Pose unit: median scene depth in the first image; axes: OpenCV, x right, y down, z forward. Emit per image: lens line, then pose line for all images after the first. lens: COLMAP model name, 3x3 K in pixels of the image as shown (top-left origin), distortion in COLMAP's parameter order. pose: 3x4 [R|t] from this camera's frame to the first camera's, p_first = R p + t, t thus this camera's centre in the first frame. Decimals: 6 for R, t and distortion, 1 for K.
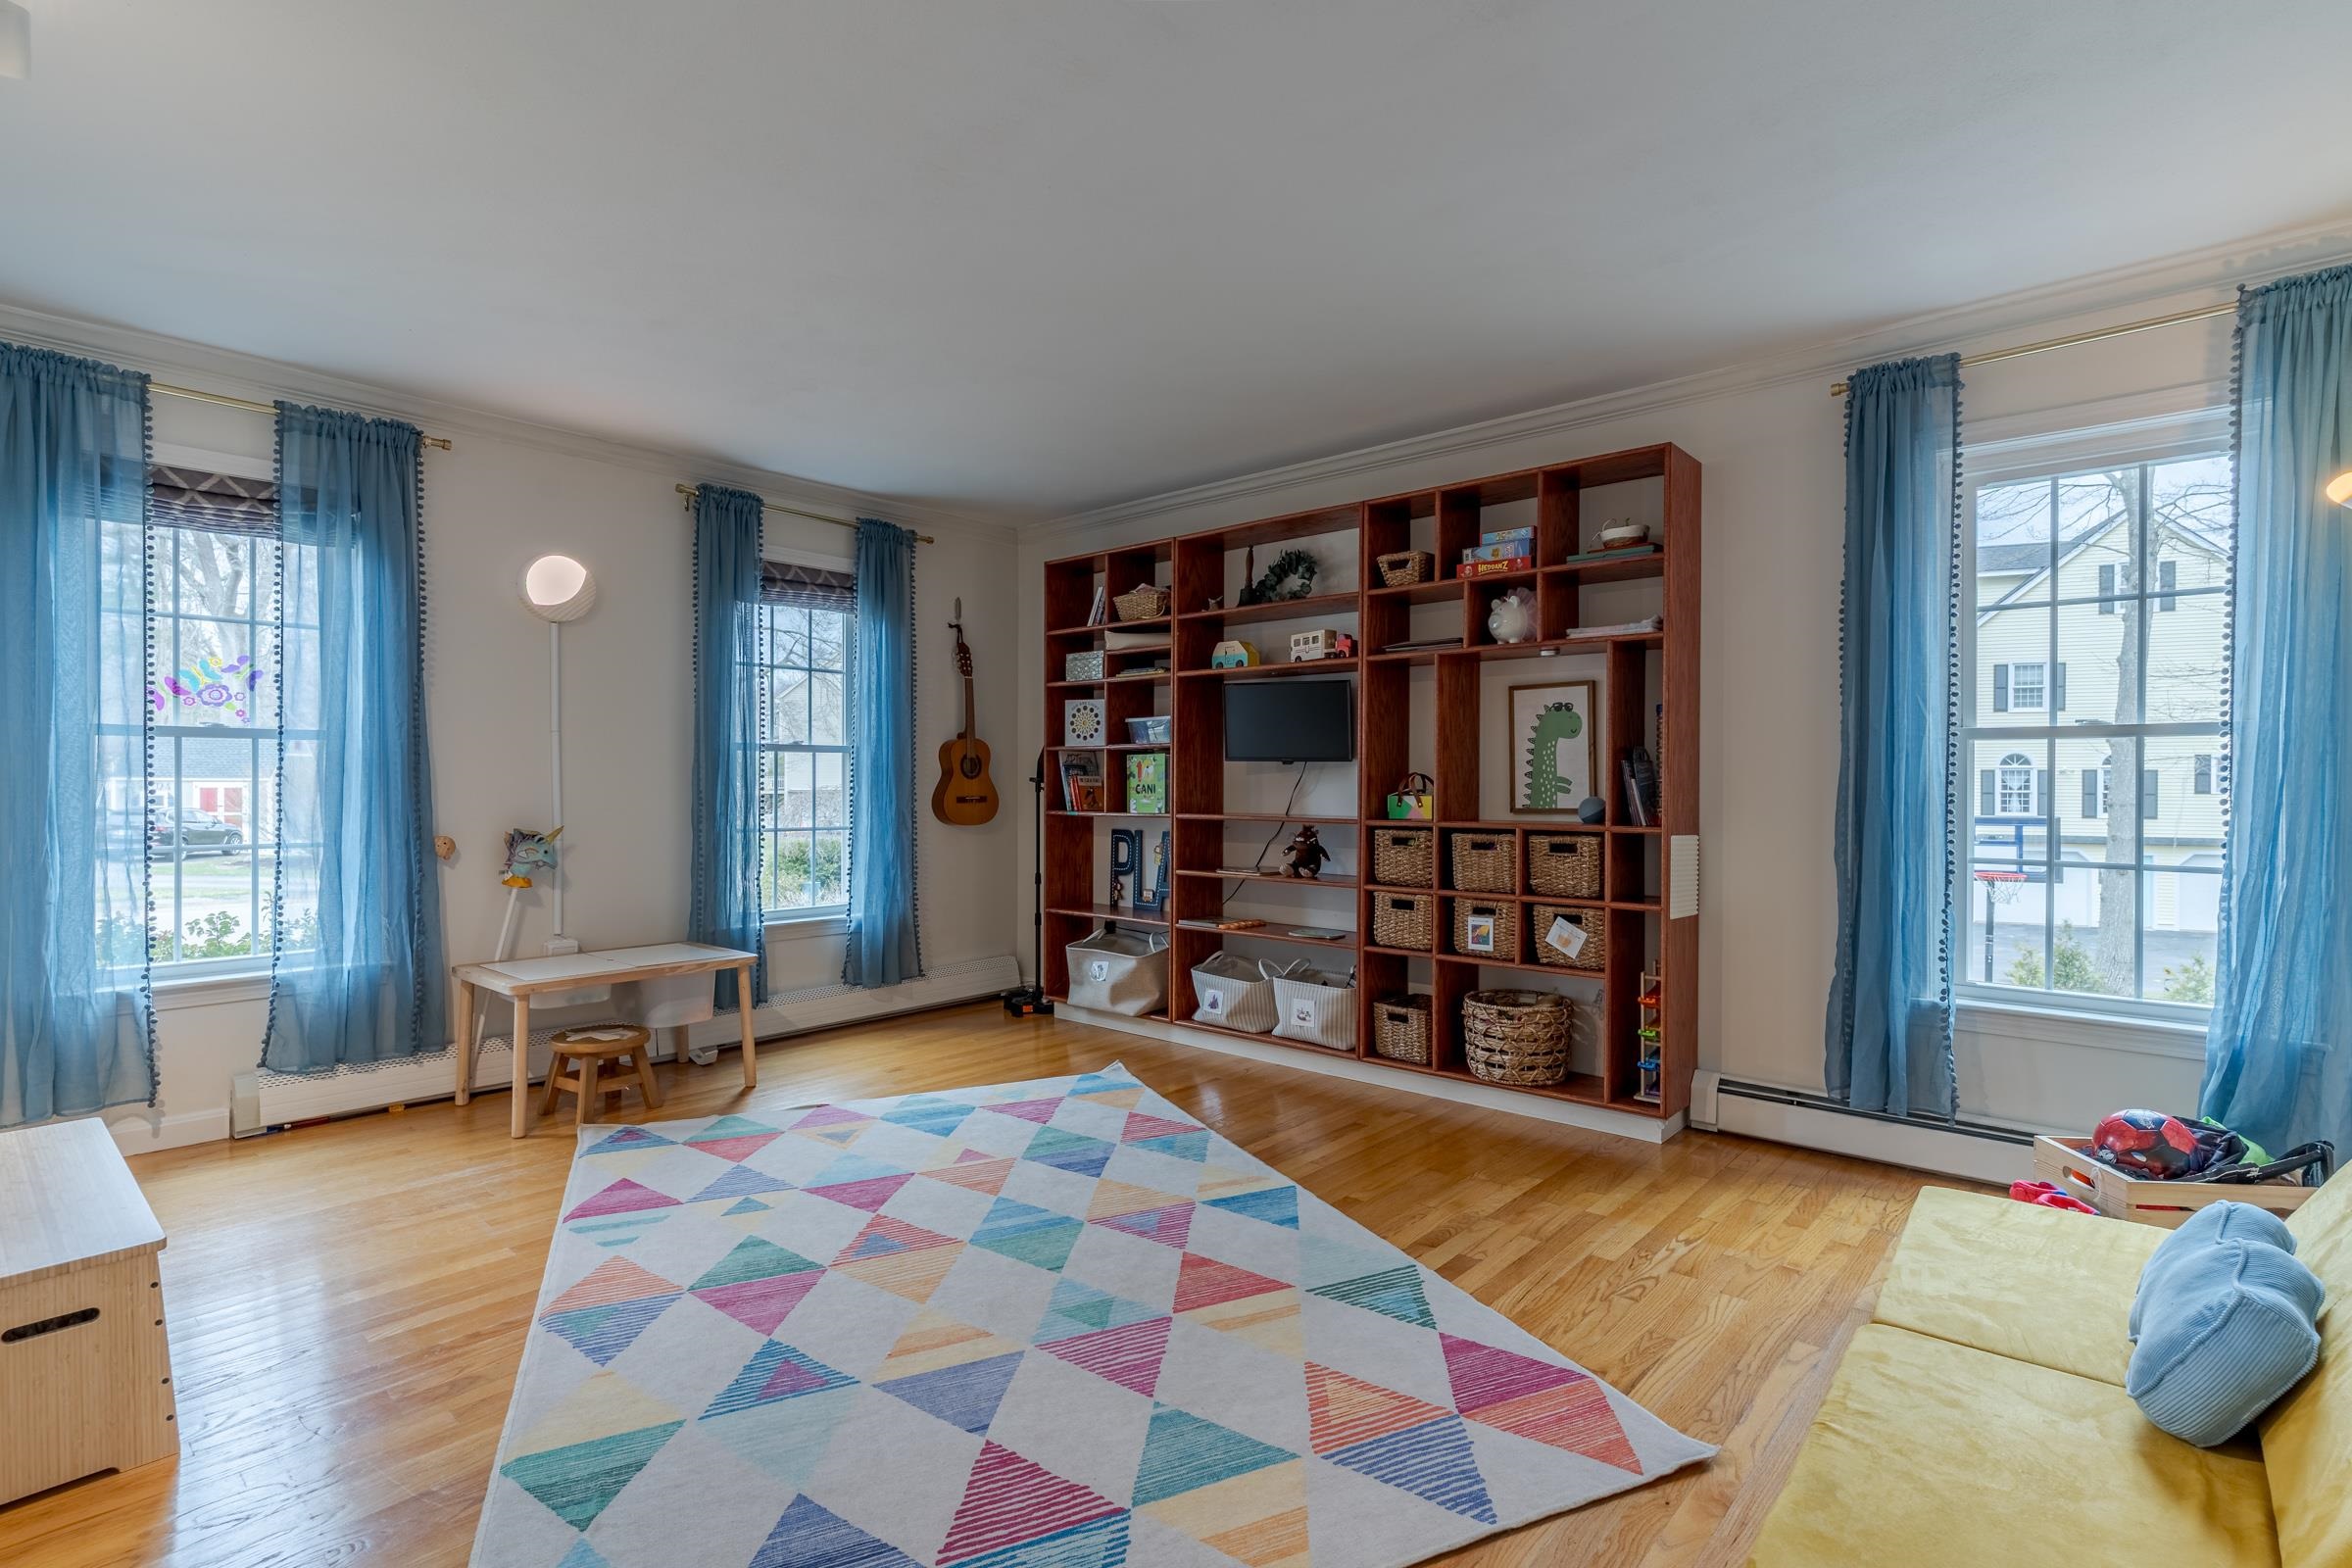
lens RADIAL K [[1117.7, 0, 1174.4], [0, 1117.7, 788.4], [0, 0, 1]] dist [0.003171, -0.000242]
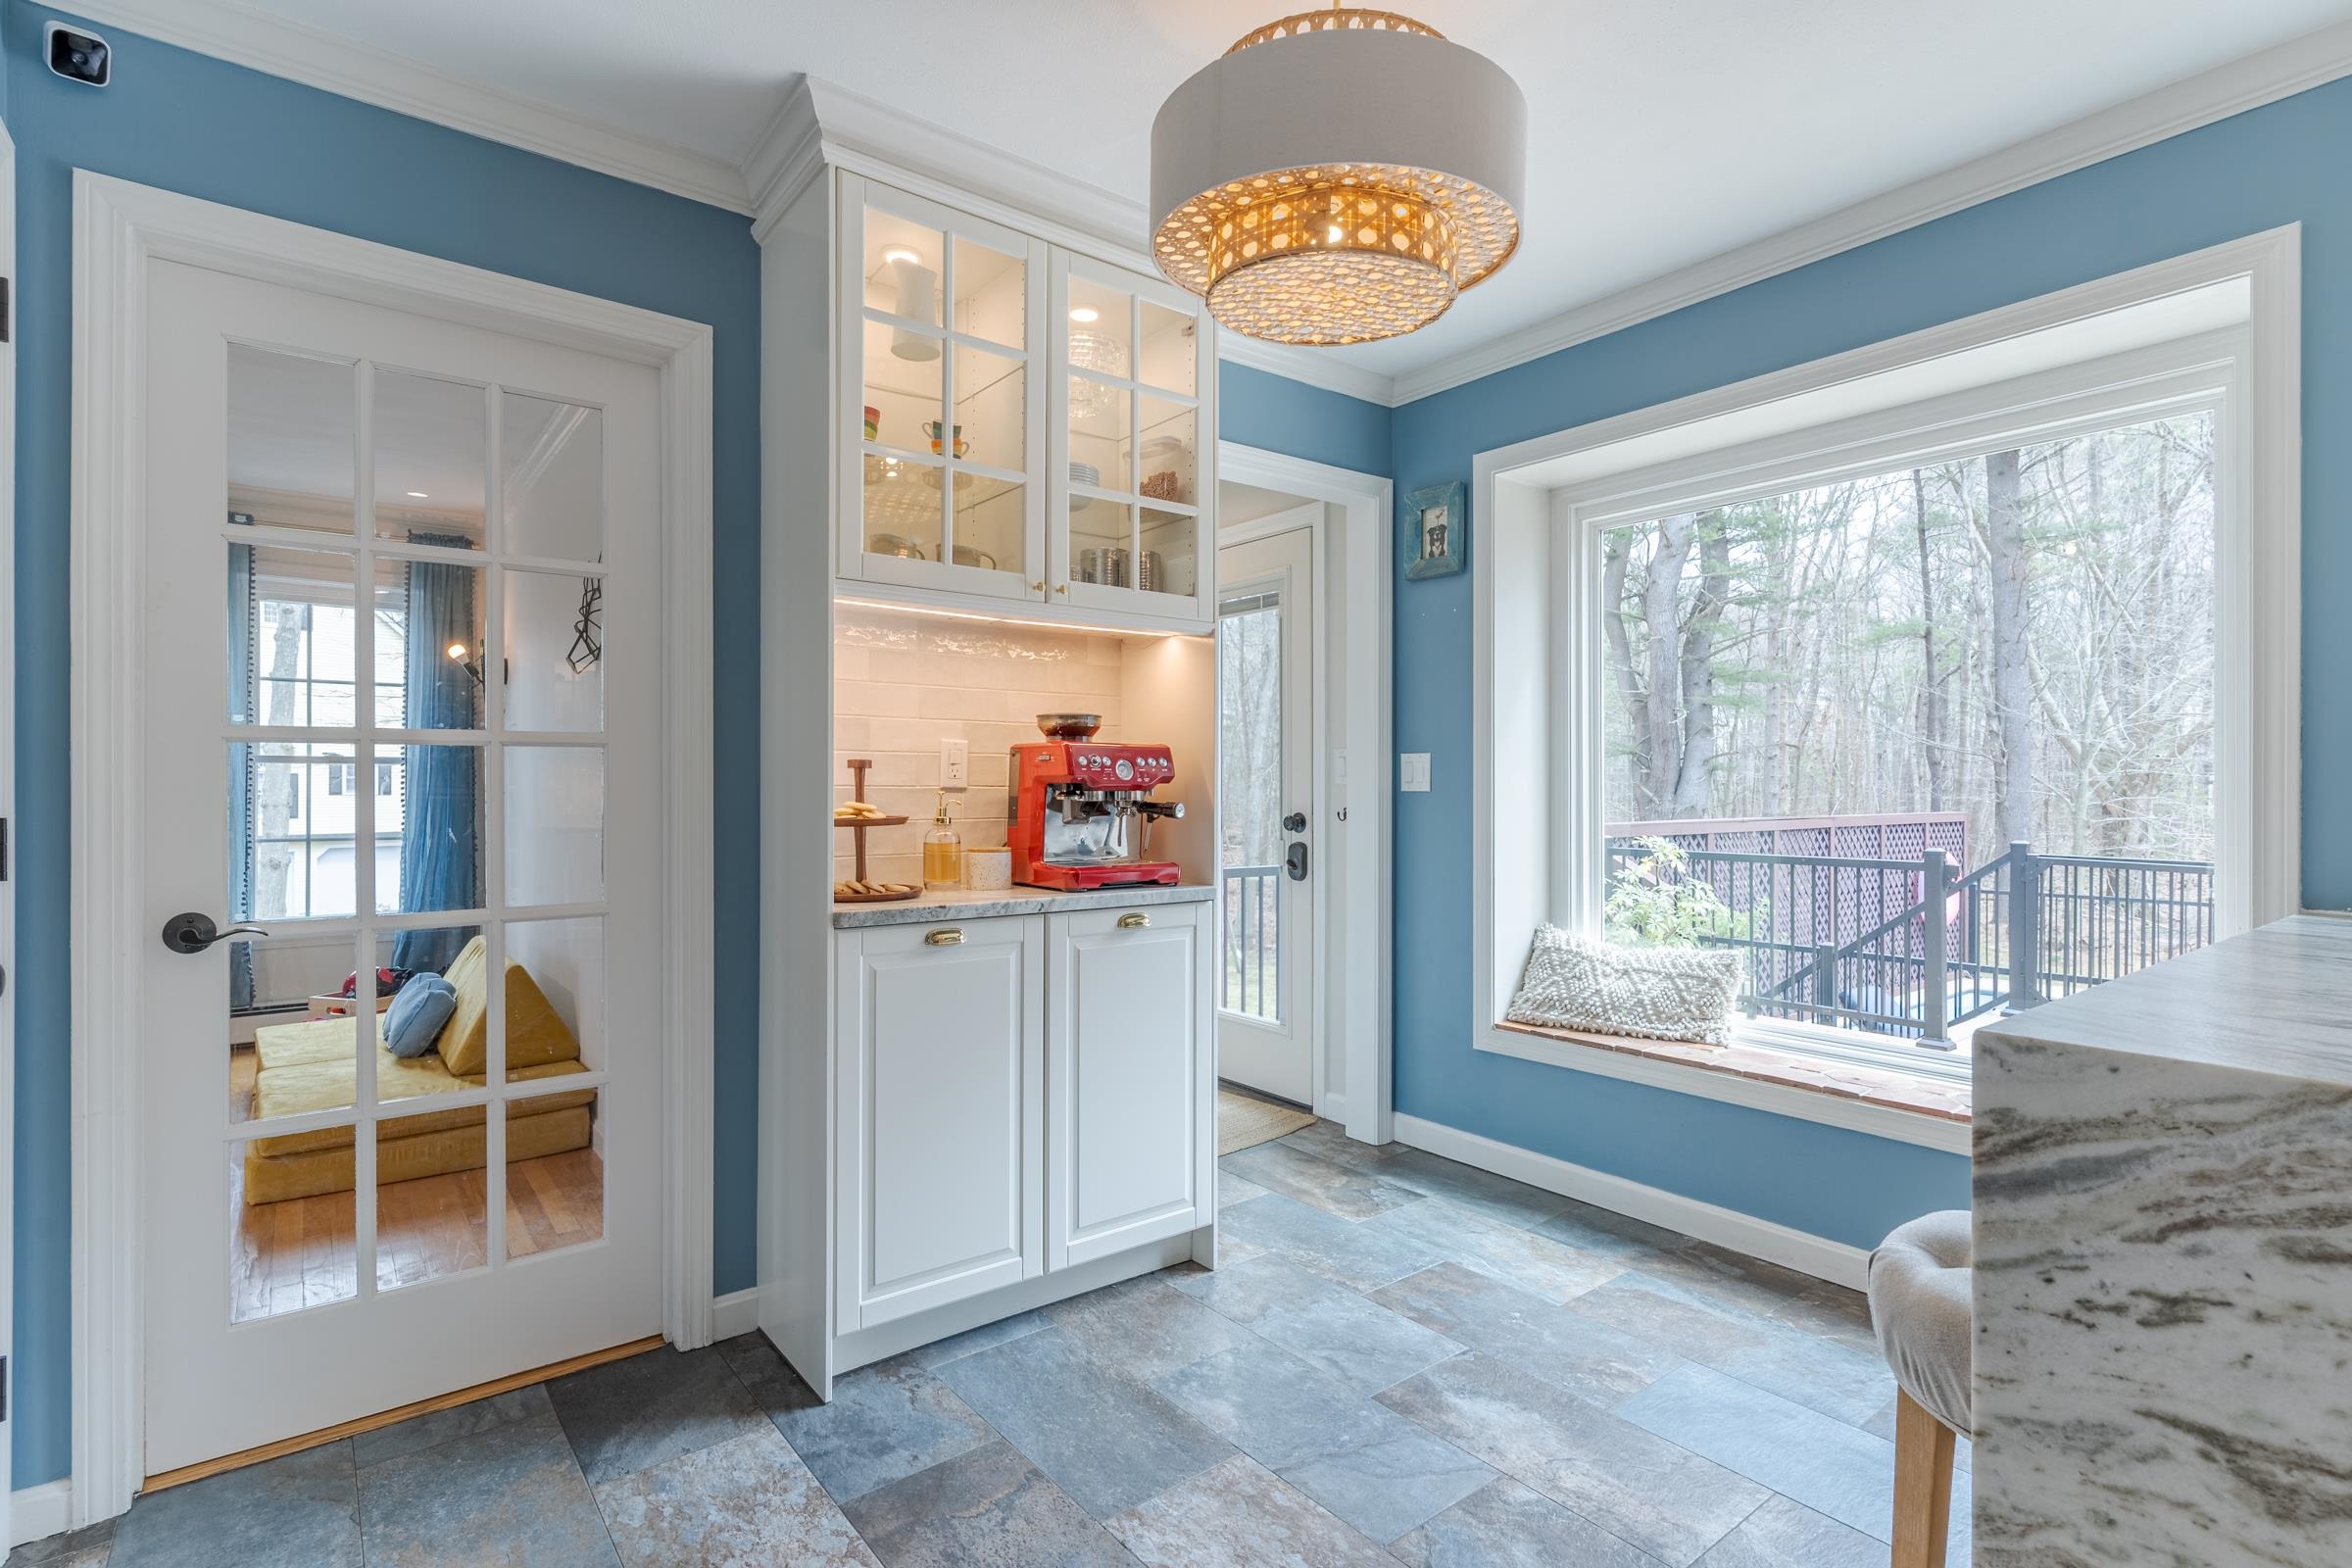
lens RADIAL K [[1117.7, 0, 1174.4], [0, 1117.7, 788.4], [0, 0, 1]] dist [0.003171, -0.000242]
pose [[0.180977, -0.002407, 0.983484, -1.021852], [0.006349, 0.999979, 0.001279, -0.003066], [-0.983467, 0.006013, 0.180988, -0.928368]]
